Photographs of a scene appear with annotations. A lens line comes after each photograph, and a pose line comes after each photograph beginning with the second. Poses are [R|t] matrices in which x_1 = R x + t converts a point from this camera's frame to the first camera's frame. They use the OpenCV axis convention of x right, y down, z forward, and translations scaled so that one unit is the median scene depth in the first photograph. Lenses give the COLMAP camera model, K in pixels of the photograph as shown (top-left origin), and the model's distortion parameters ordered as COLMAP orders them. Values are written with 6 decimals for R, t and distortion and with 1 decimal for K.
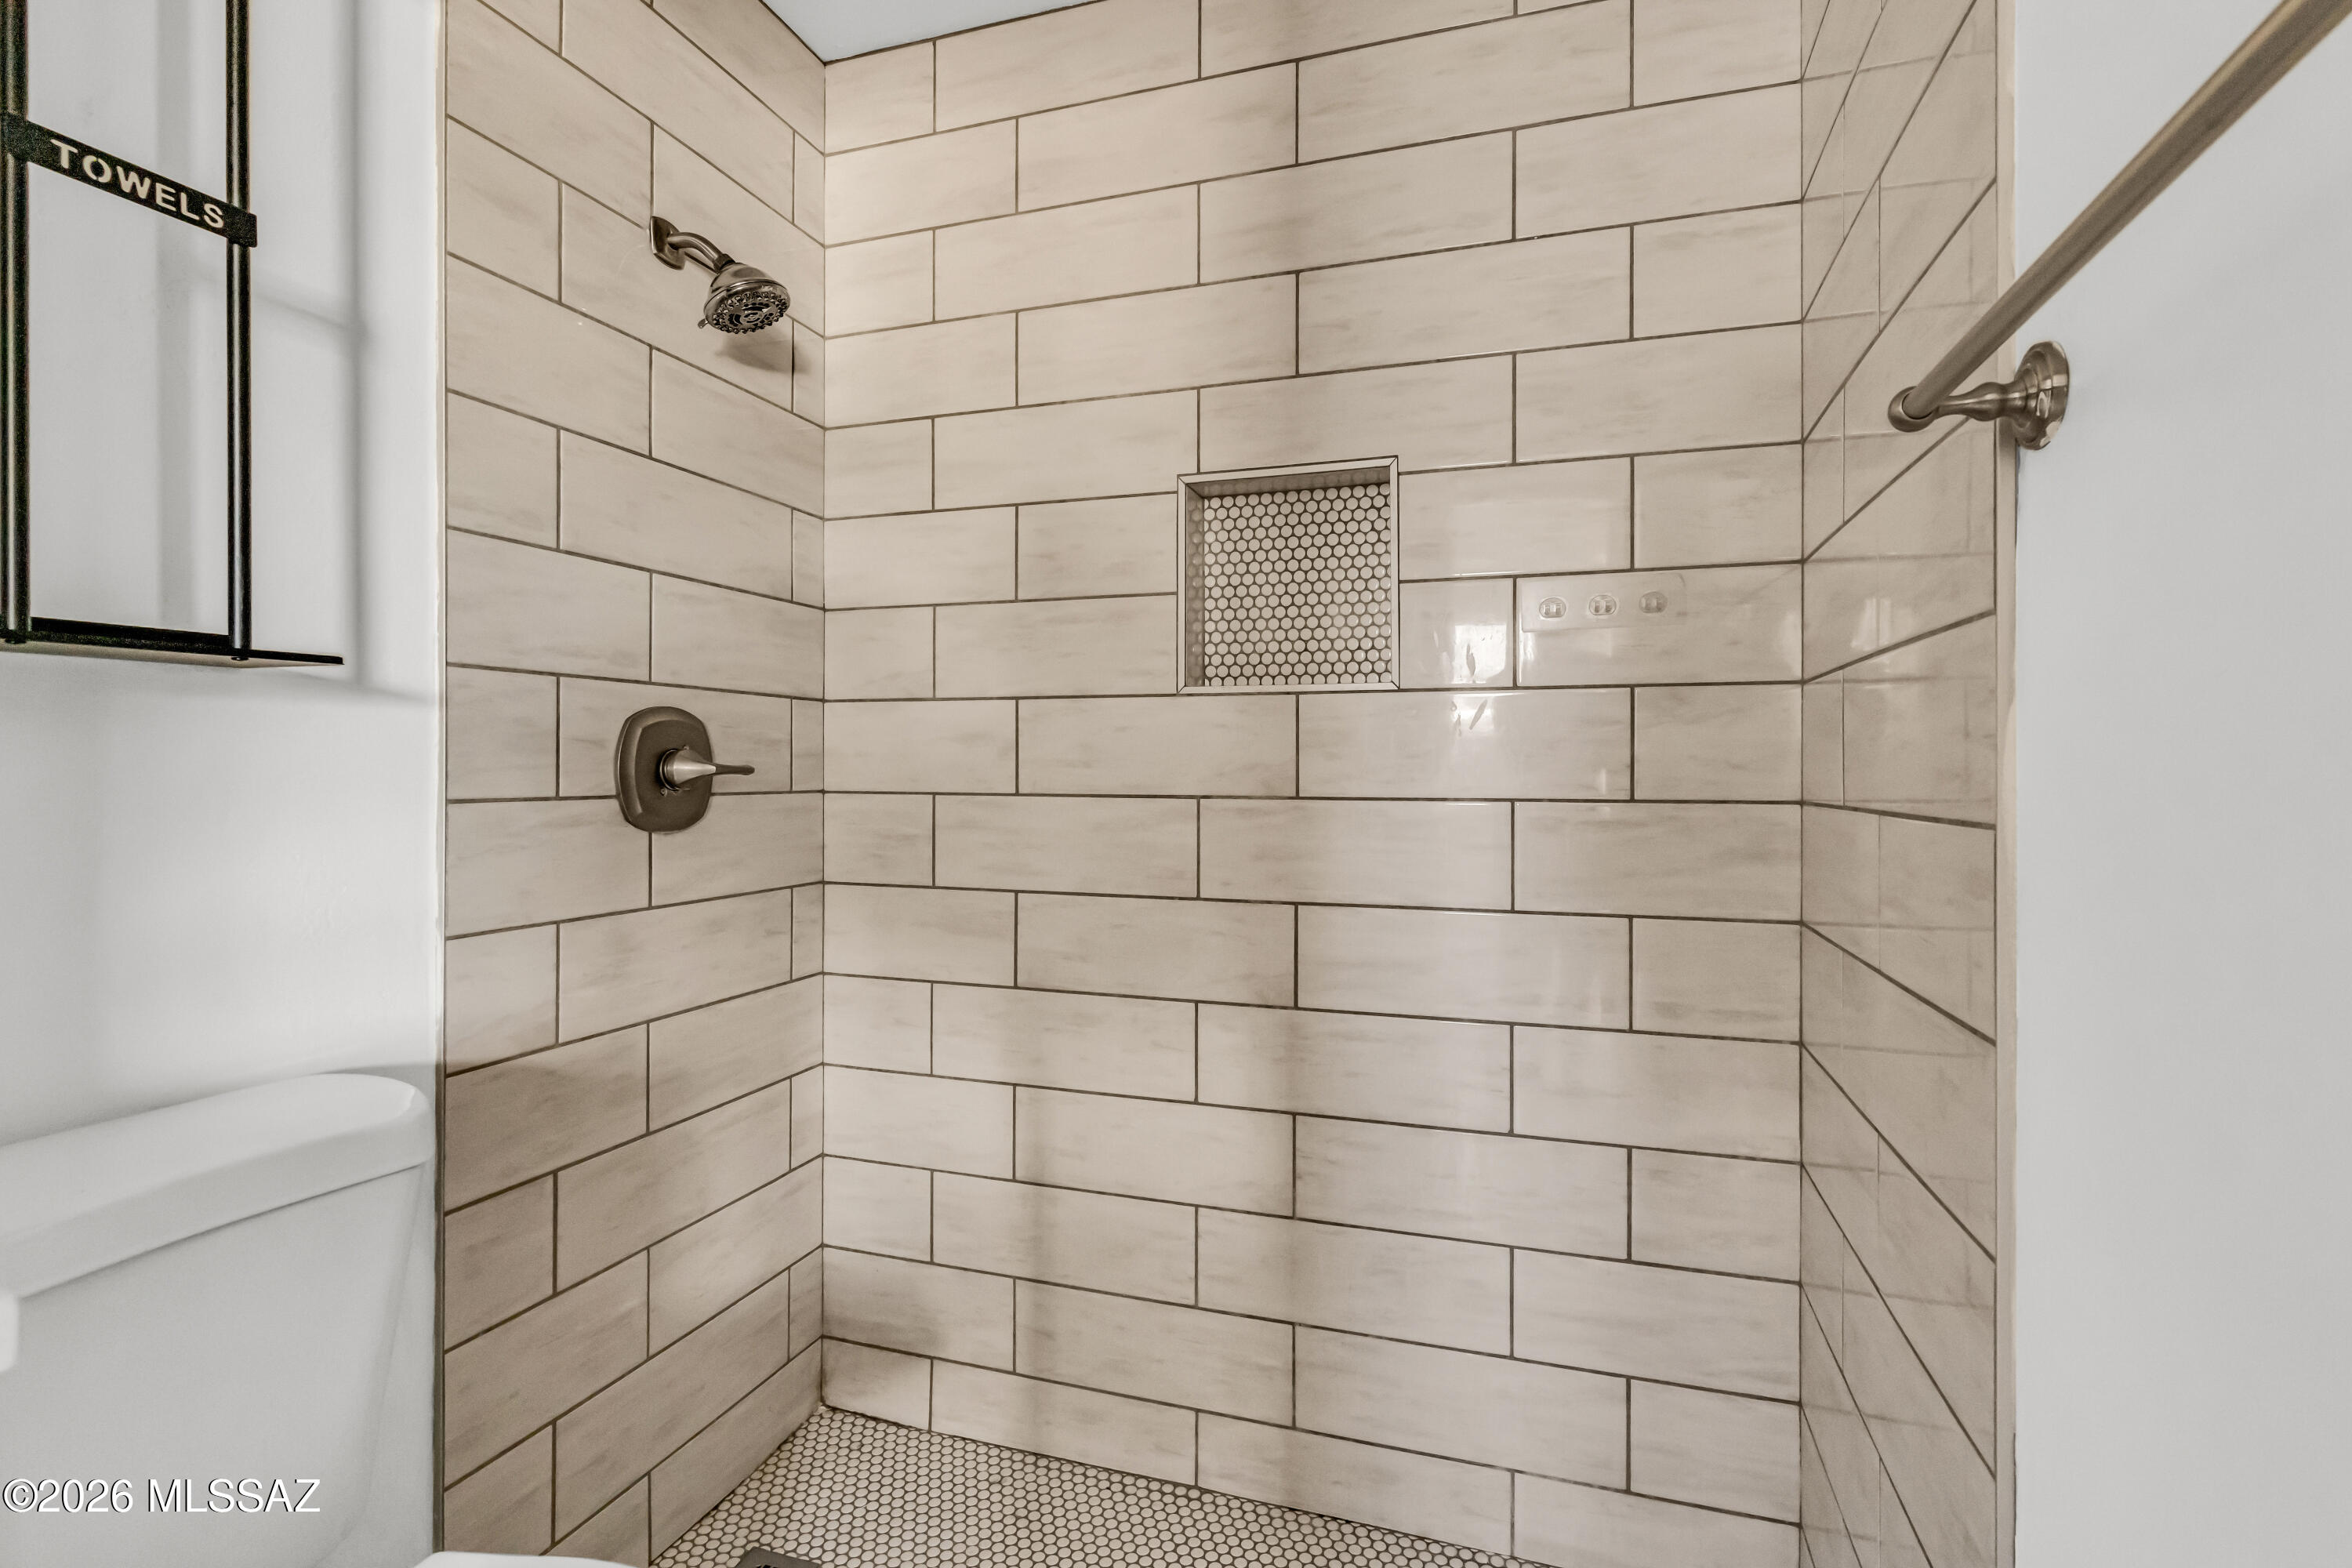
lens RADIAL K [[1155.2, 0, 1168.9], [0, 1155.2, 780.6], [0, 0, 1]] dist [0.003437, 0.001408]
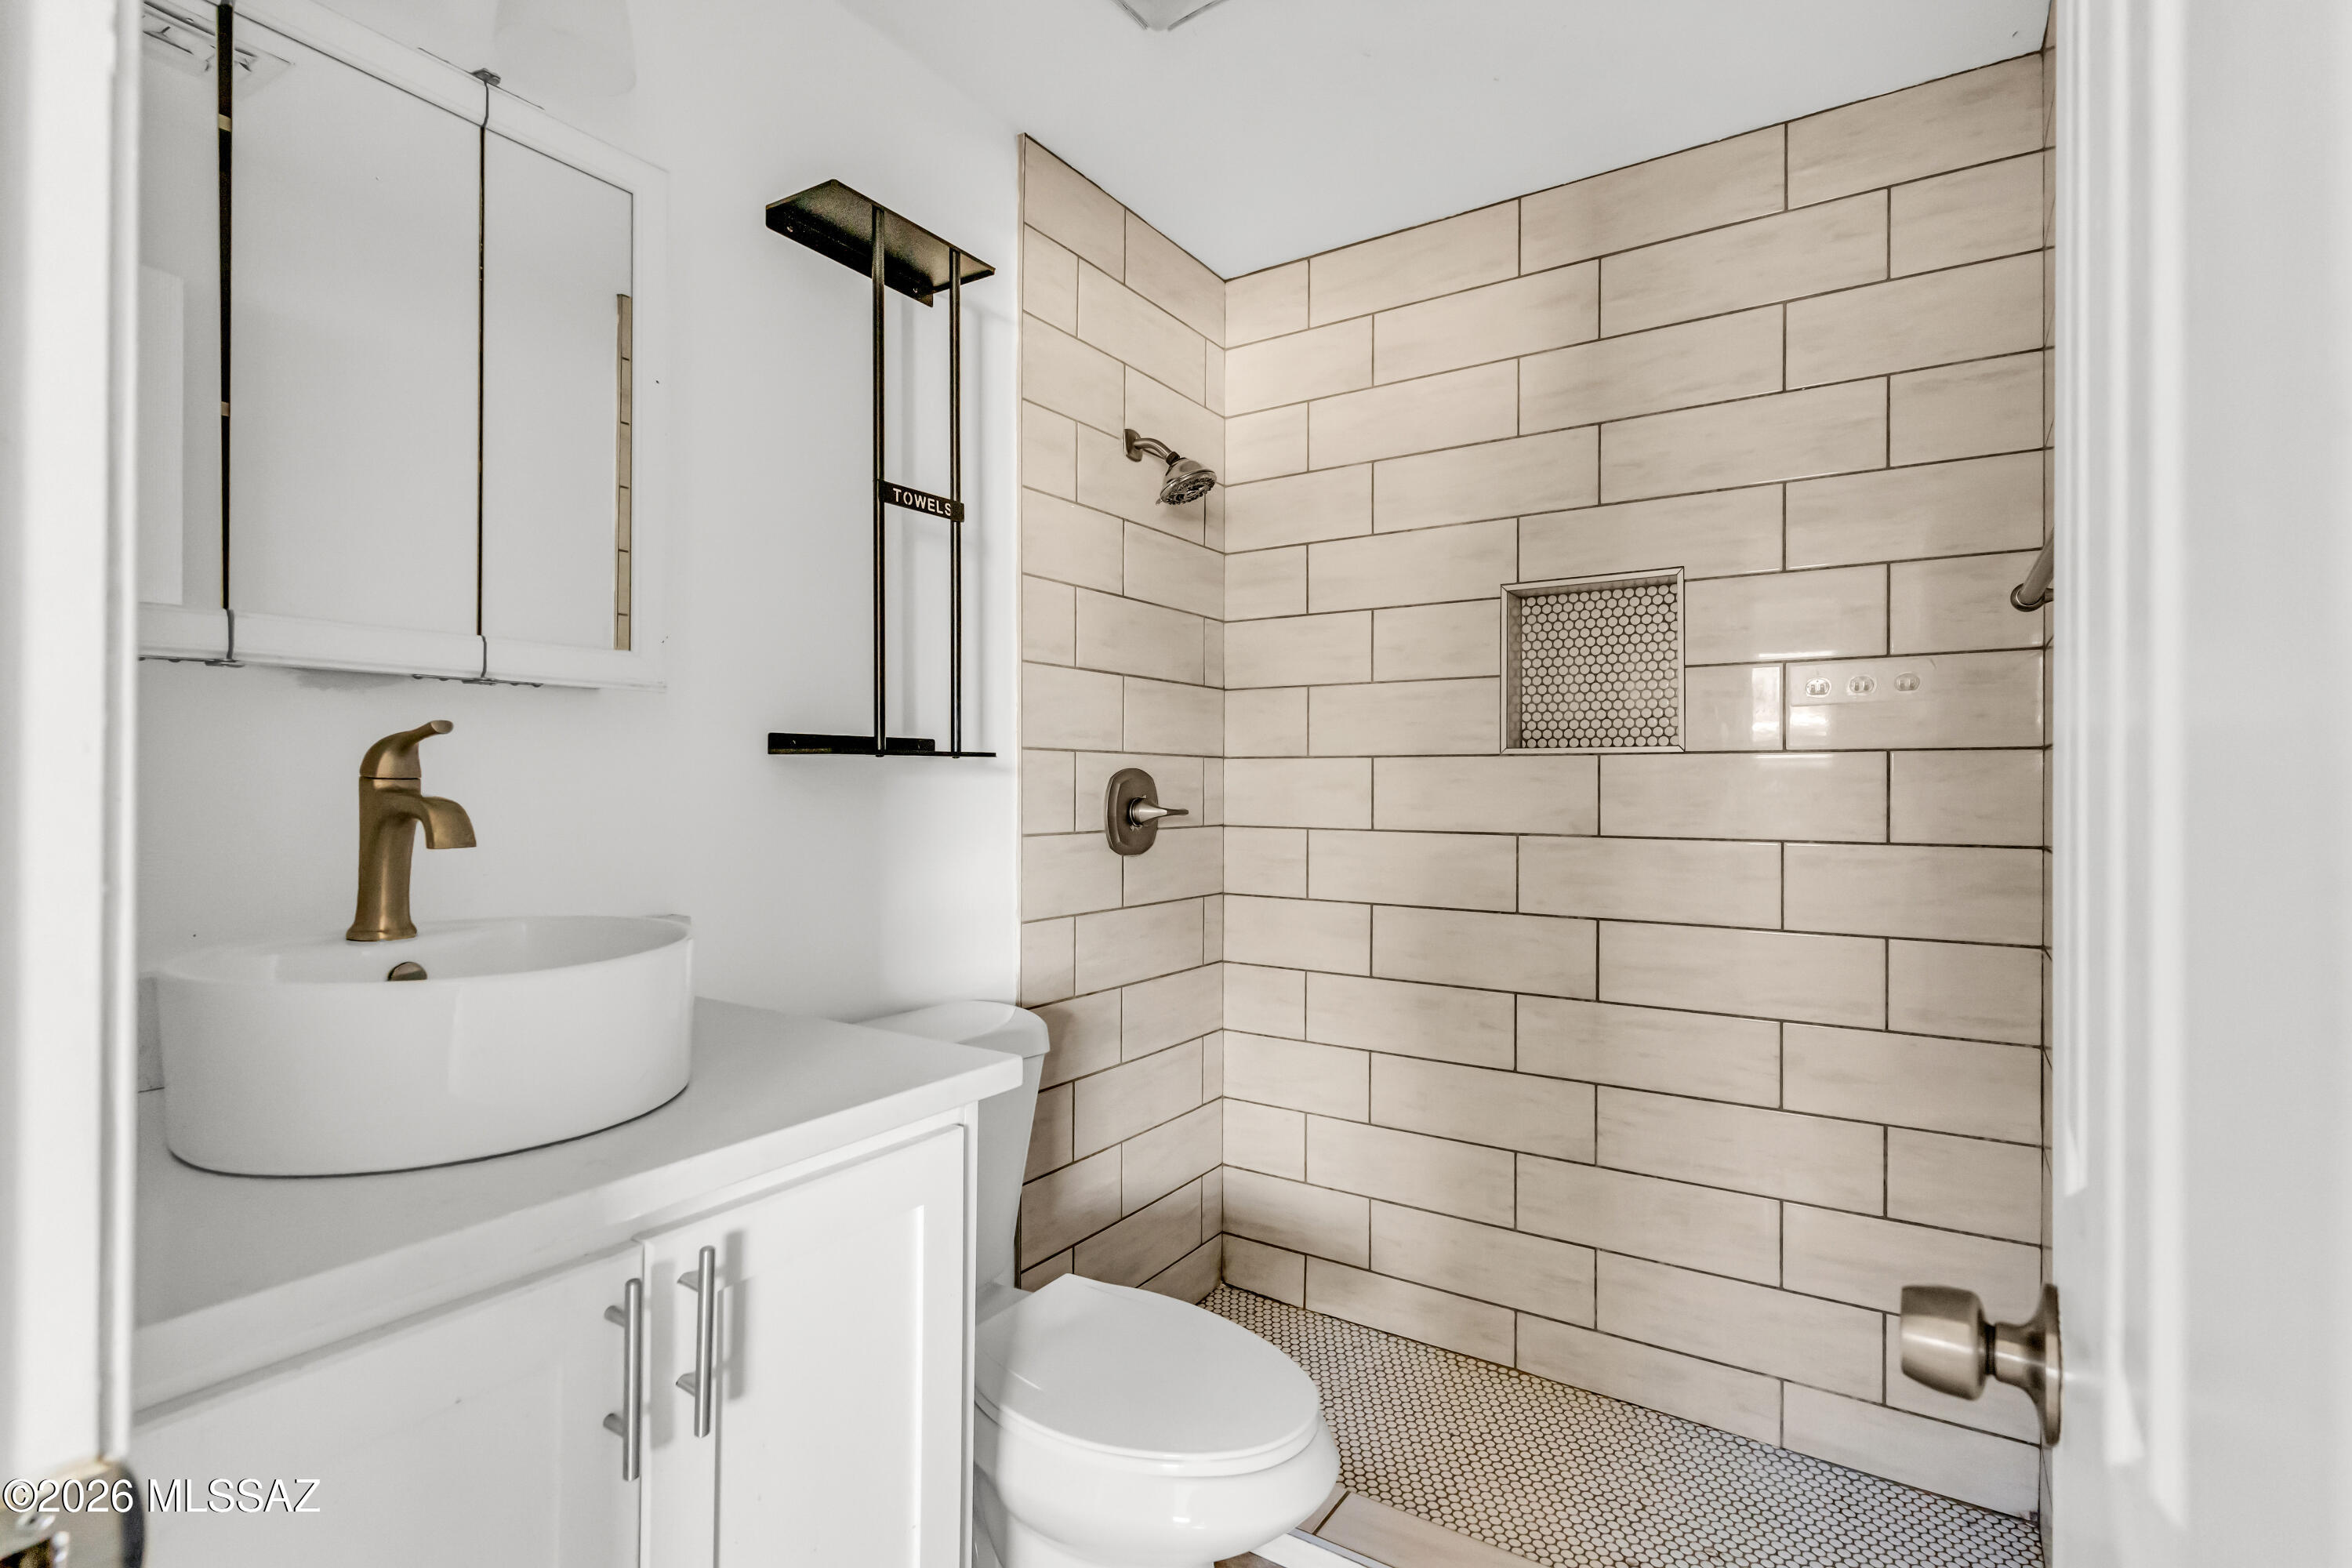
lens RADIAL K [[1155.2, 0, 1163.5], [0, 1155.2, 787.6], [0, 0, 1]] dist [0.003437, 0.001408]
pose [[0.967463, 0.001997, -0.253006, -0.032463], [-0.003935, 0.999967, -0.007157, -0.028934], [0.252983, 0.007919, 0.967438, -0.370445]]
